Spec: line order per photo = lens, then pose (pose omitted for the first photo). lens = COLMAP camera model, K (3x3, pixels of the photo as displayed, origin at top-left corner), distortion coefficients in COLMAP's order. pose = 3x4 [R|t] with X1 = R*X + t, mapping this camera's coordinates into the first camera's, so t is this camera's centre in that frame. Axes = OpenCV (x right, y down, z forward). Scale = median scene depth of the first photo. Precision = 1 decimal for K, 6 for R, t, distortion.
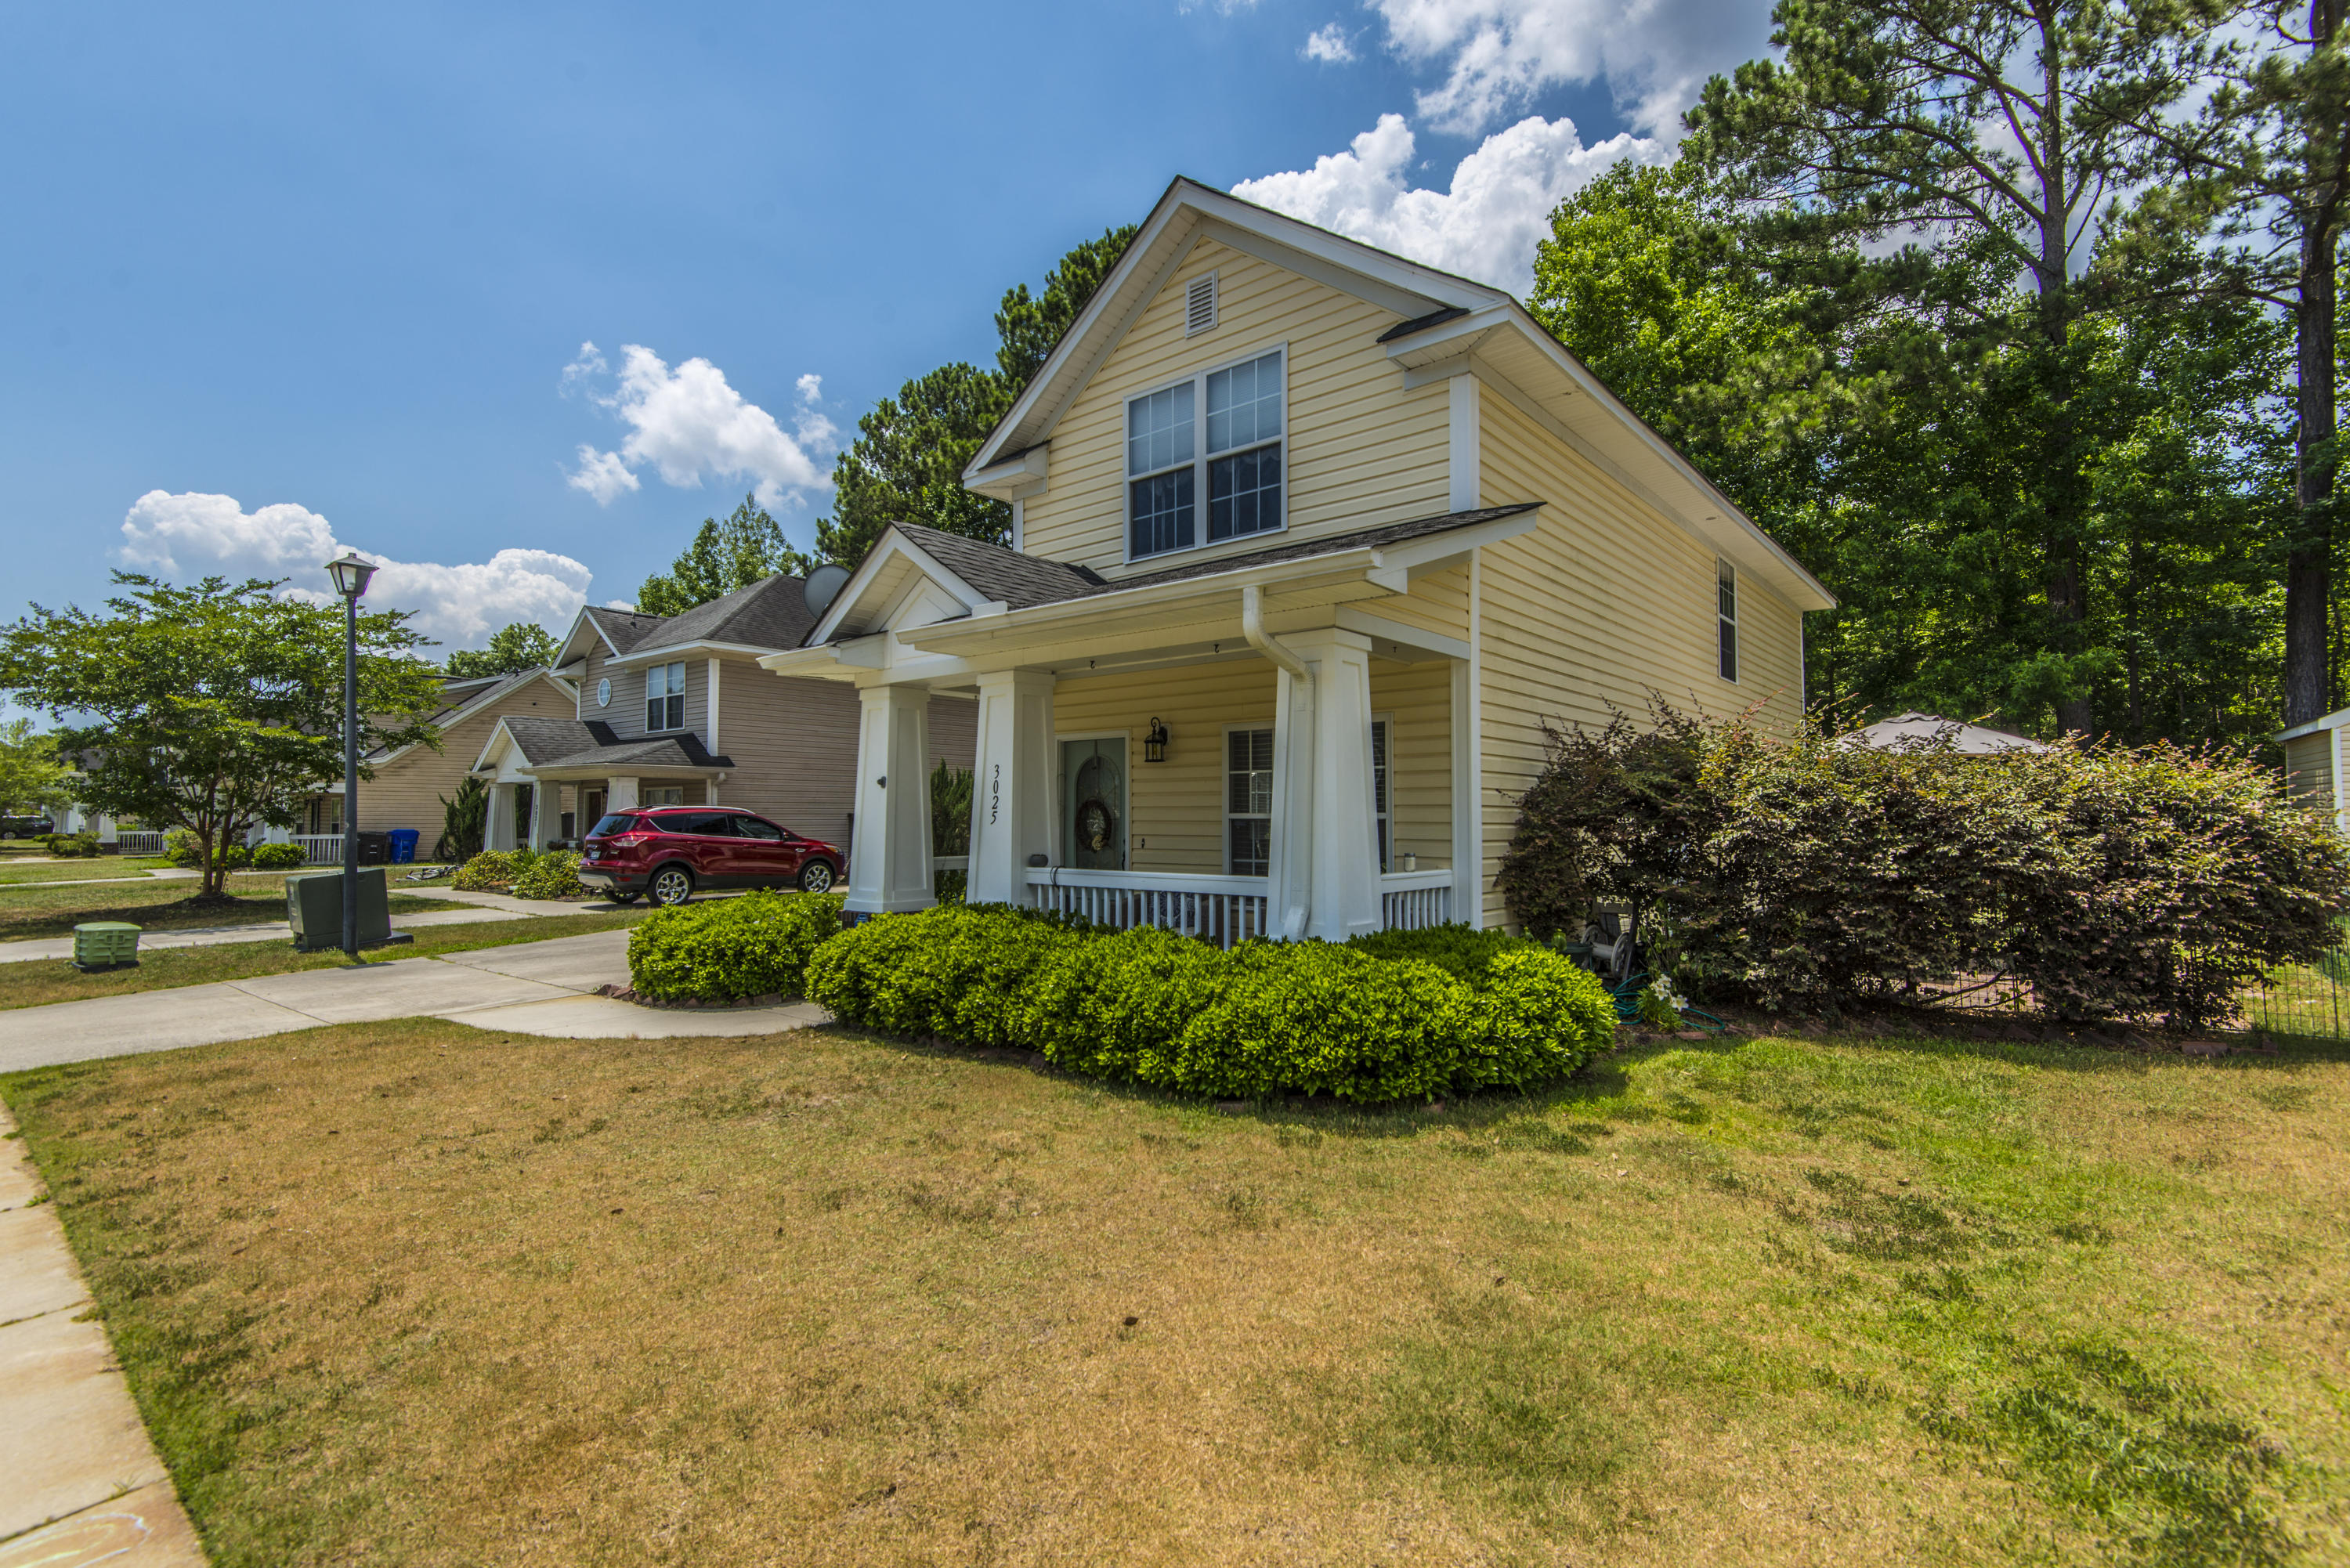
lens RADIAL K [[1058.4, 0, 1179.2], [0, 1058.4, 800.5], [0, 0, 1]] dist [0.024203, -0.010661]
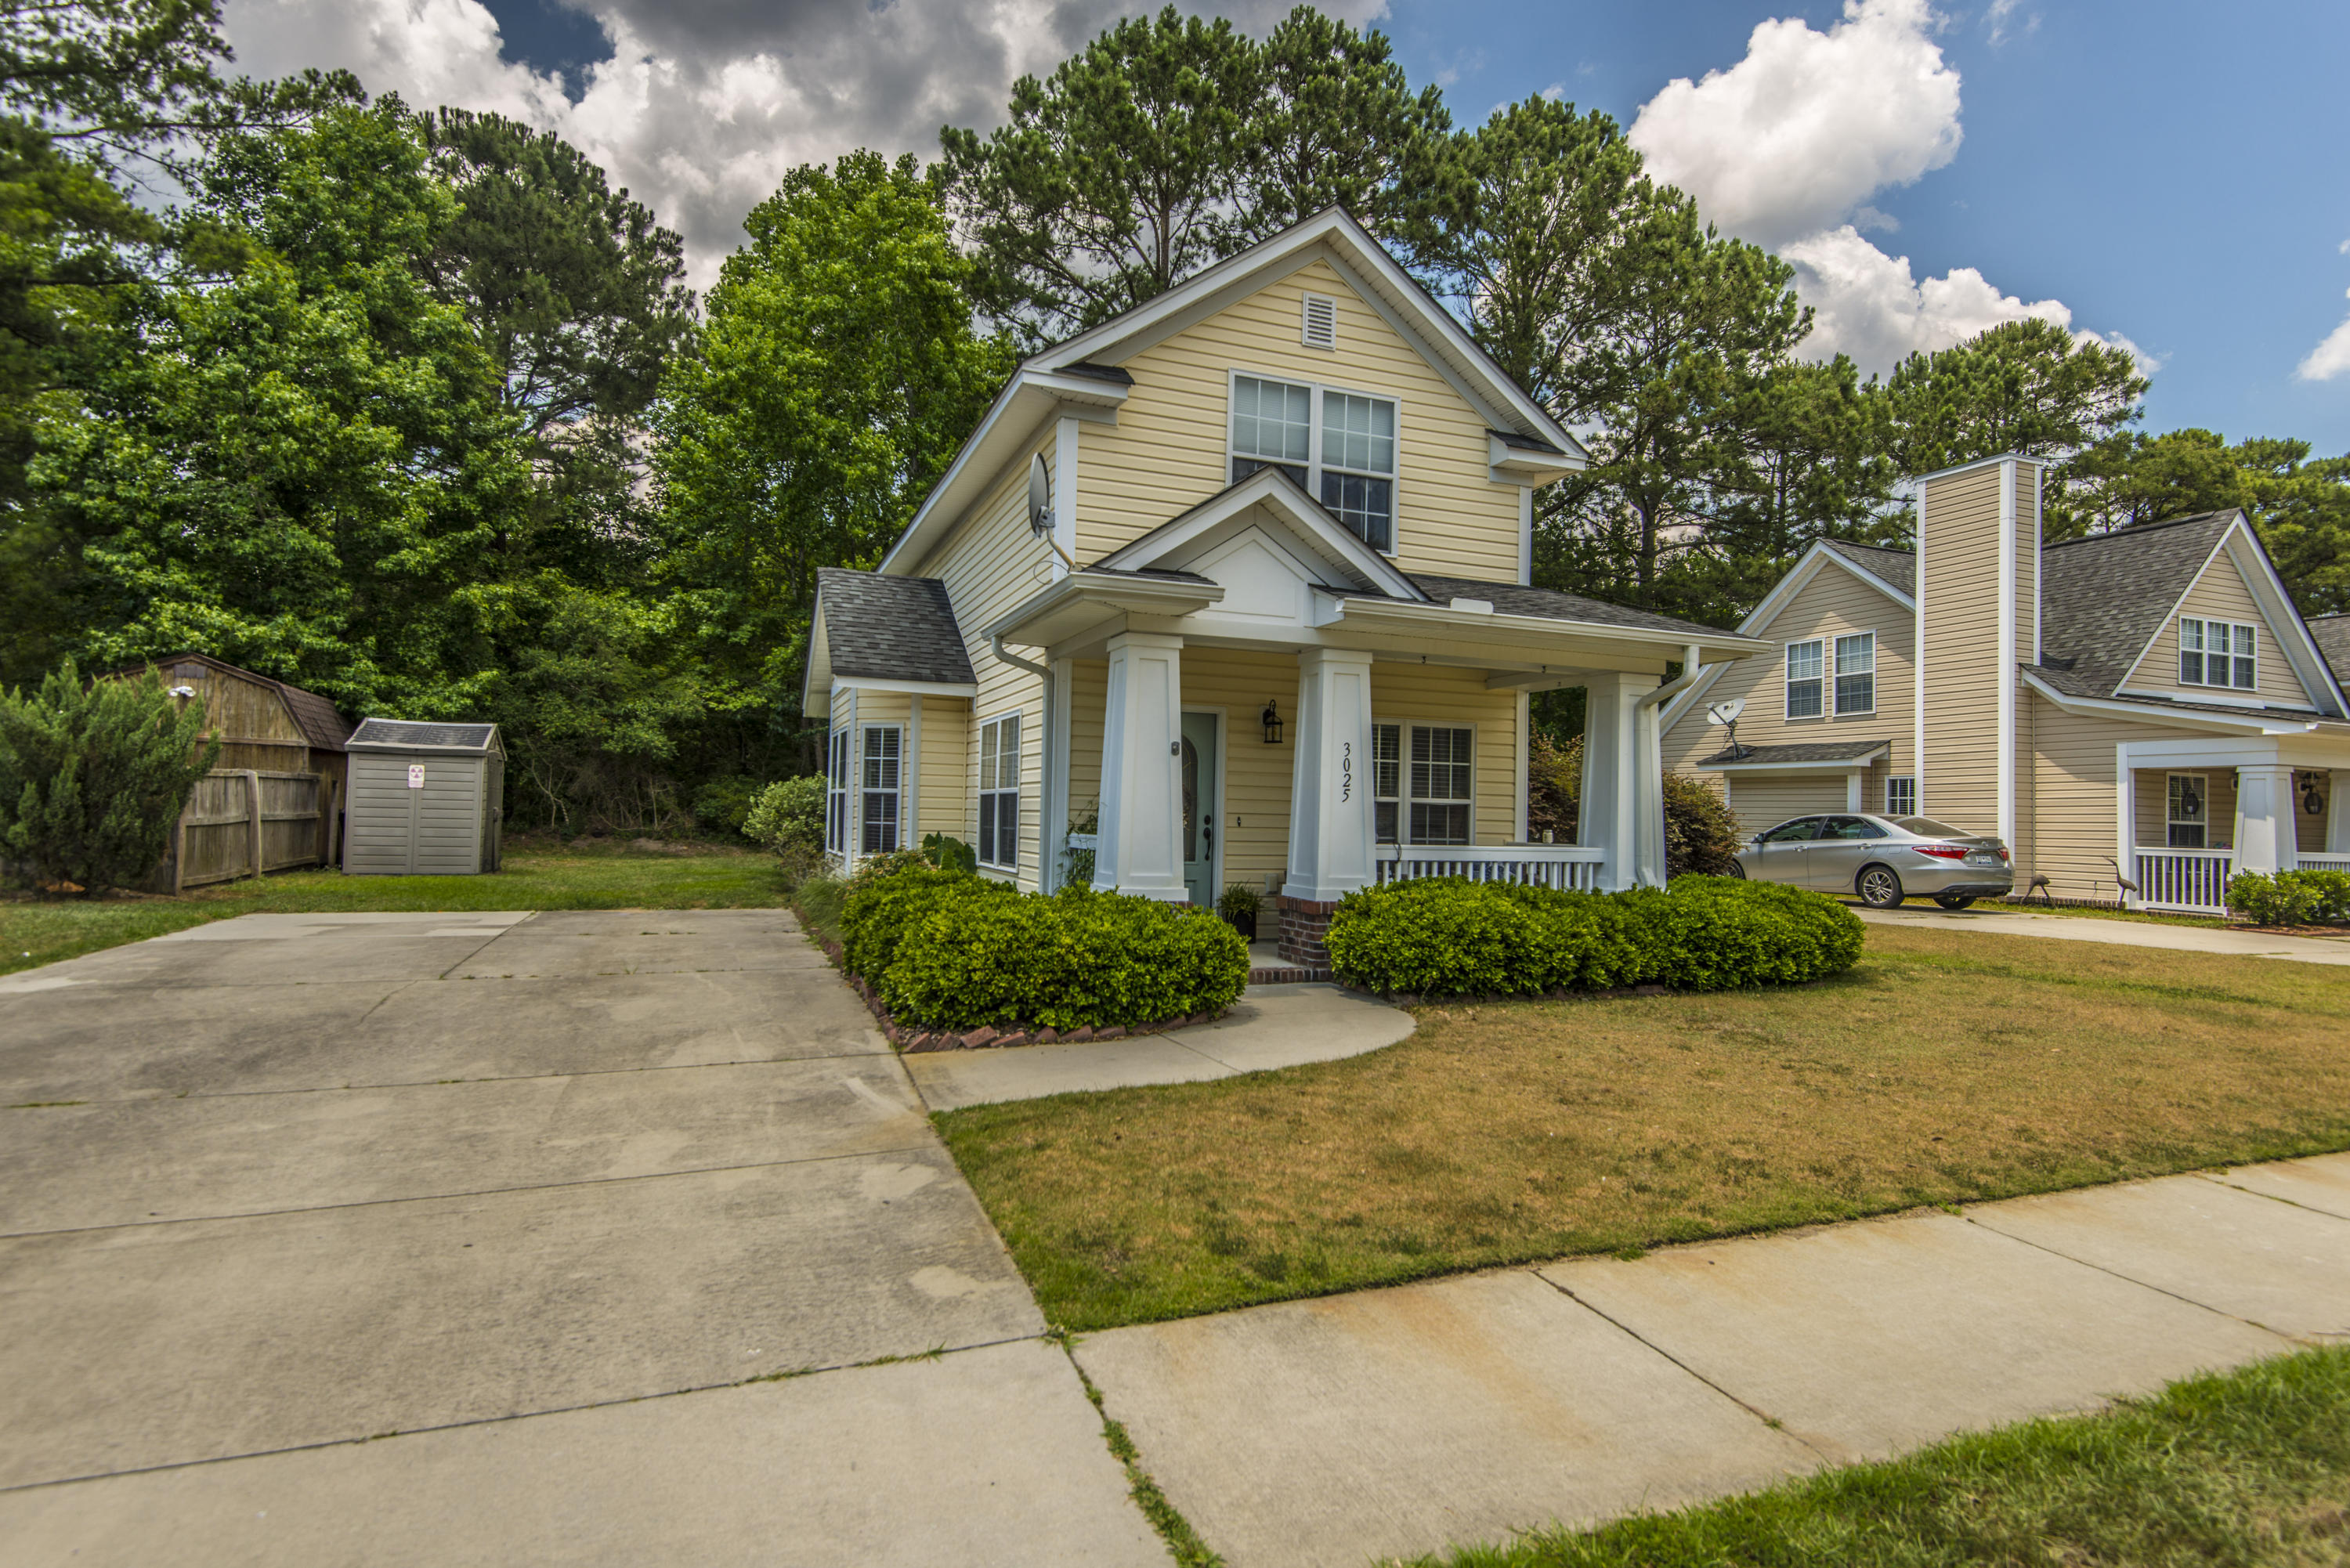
lens RADIAL K [[1210.3, 0, 1174.5], [0, 1210.3, 790.3], [0, 0, 1]] dist [0.018981, -0.010573]
pose [[0.481258, 0.032787, 0.875966, -1.127959], [-0.043632, 0.998958, -0.013419, 0.030583], [-0.875493, -0.031762, 0.482187, 0.531018]]
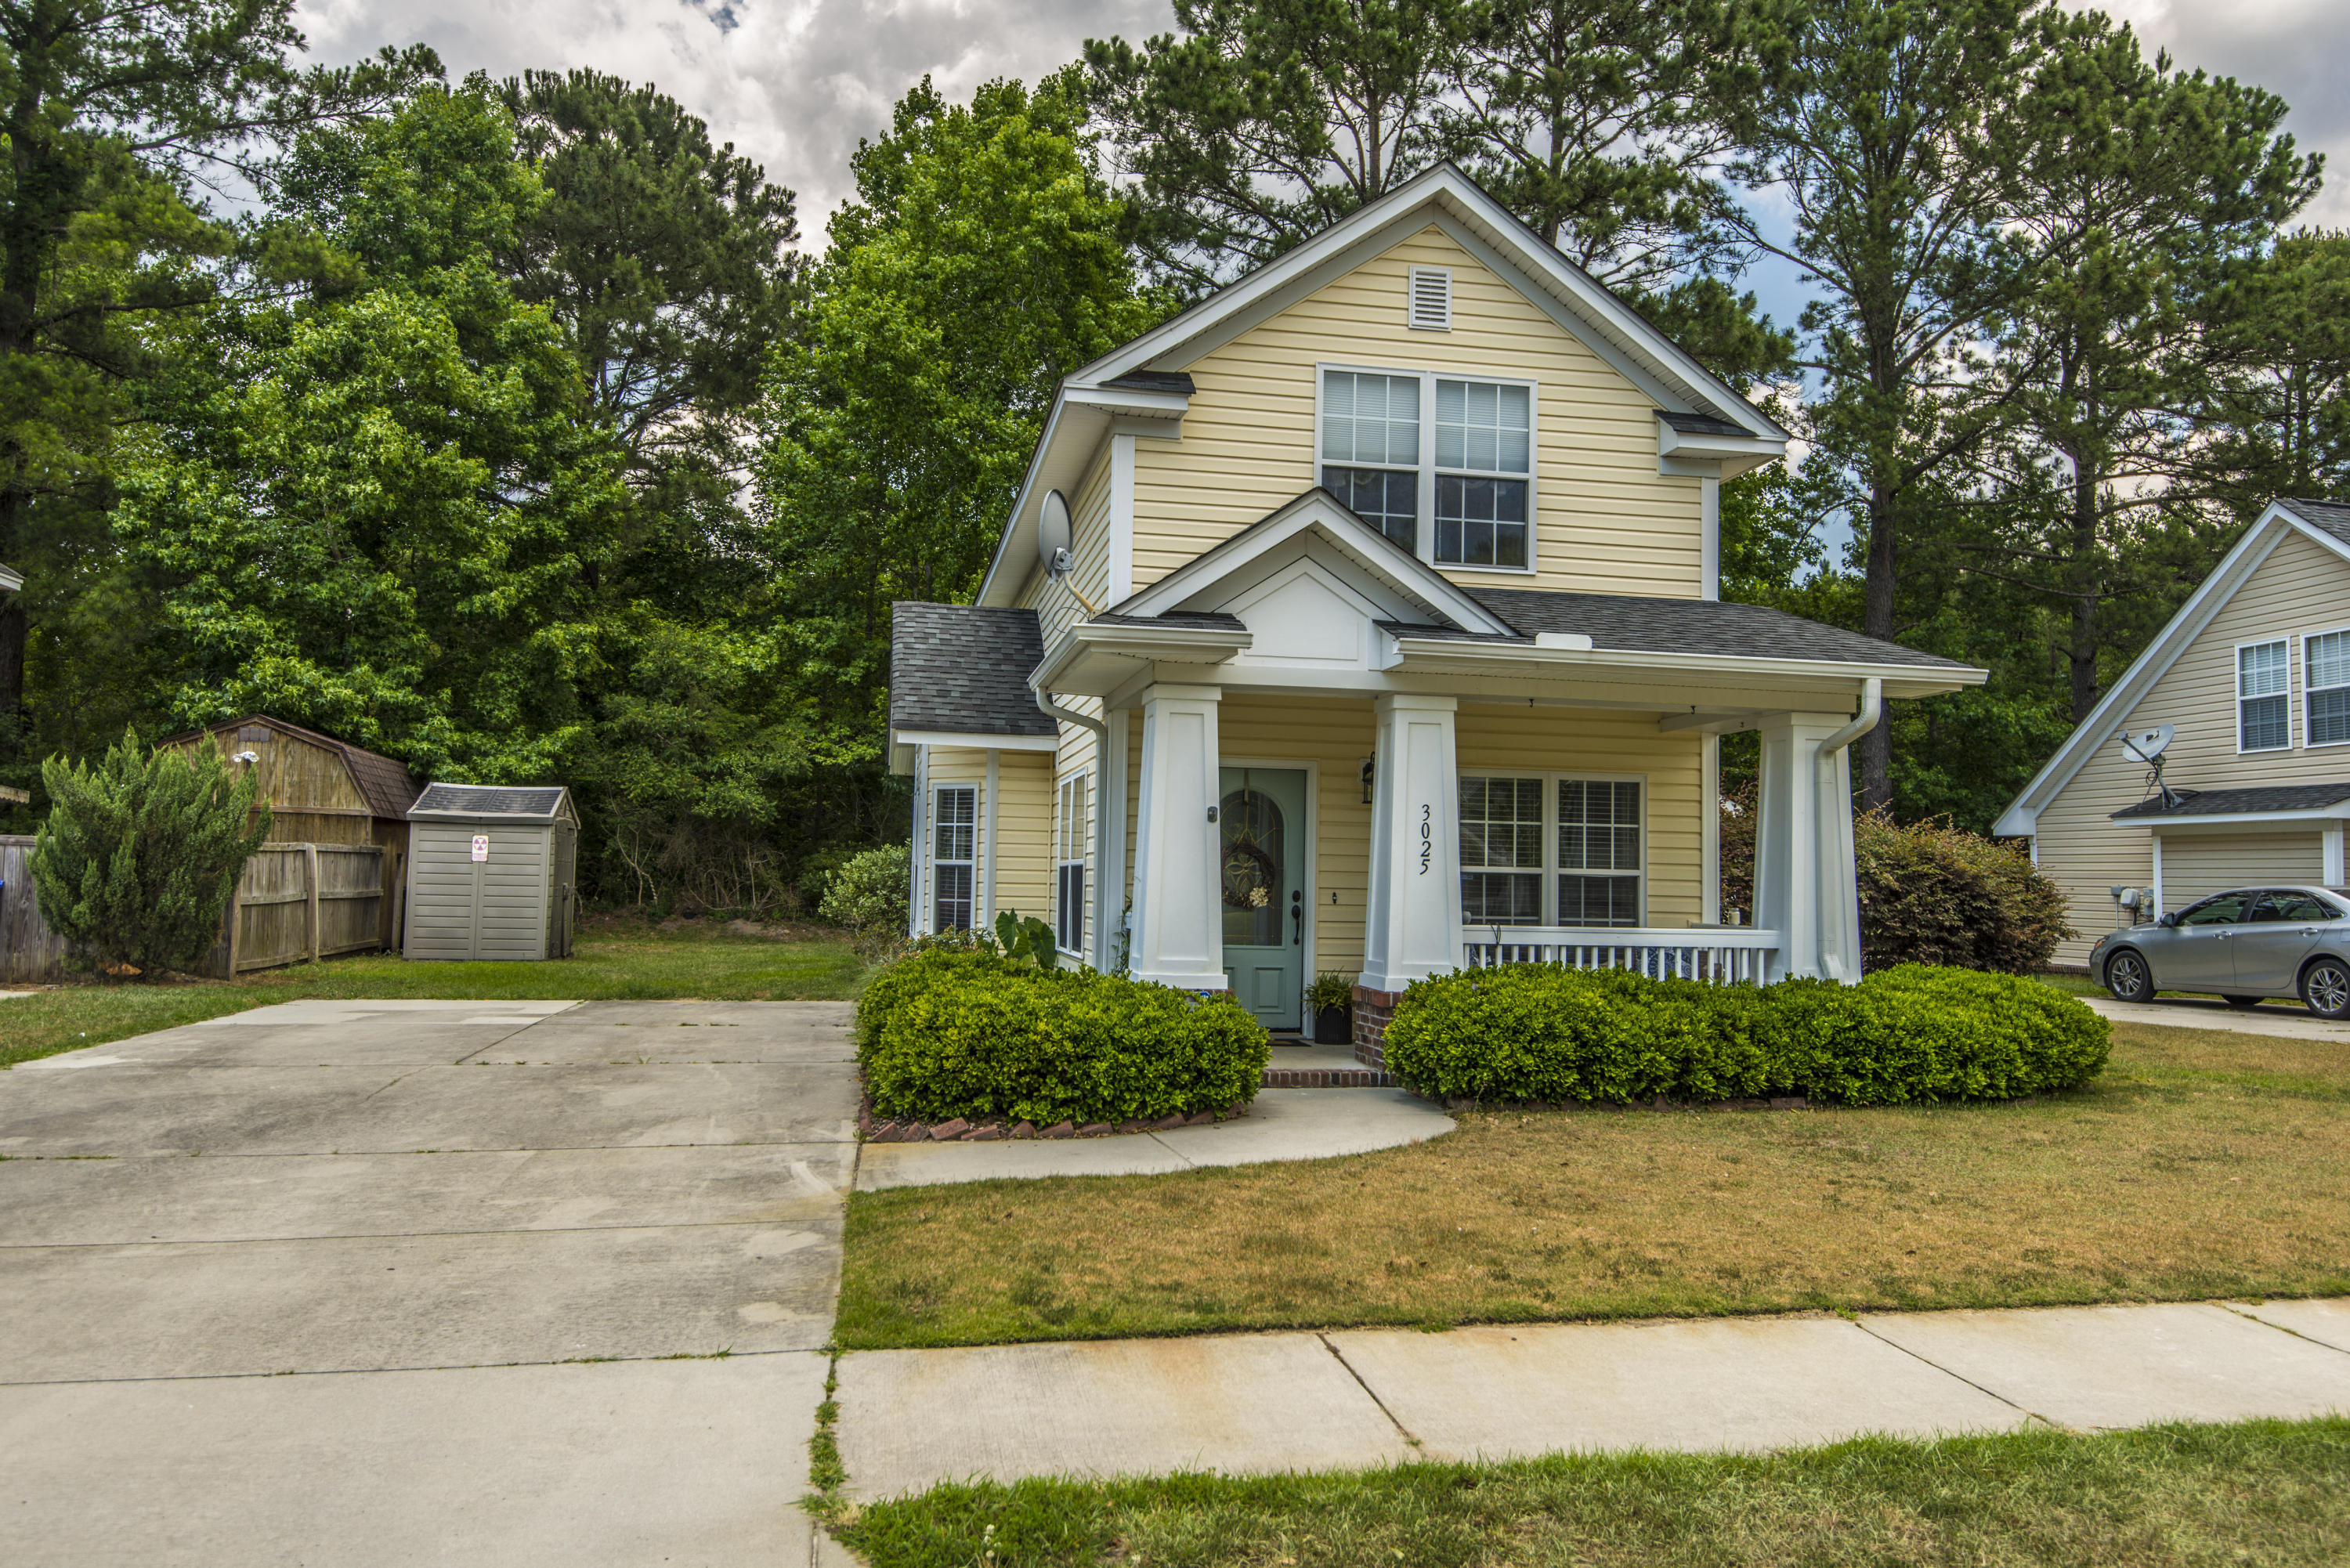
lens RADIAL K [[1668.3, 0, 1178.8], [0, 1668.3, 805.2], [0, 0, 1]] dist [0.011019, 0.012856]
pose [[0.636597, 0.052340, 0.769419, -1.196943], [-0.038434, 0.998608, -0.036131, 0.020450], [-0.770239, -0.006571, 0.637722, 0.267383]]
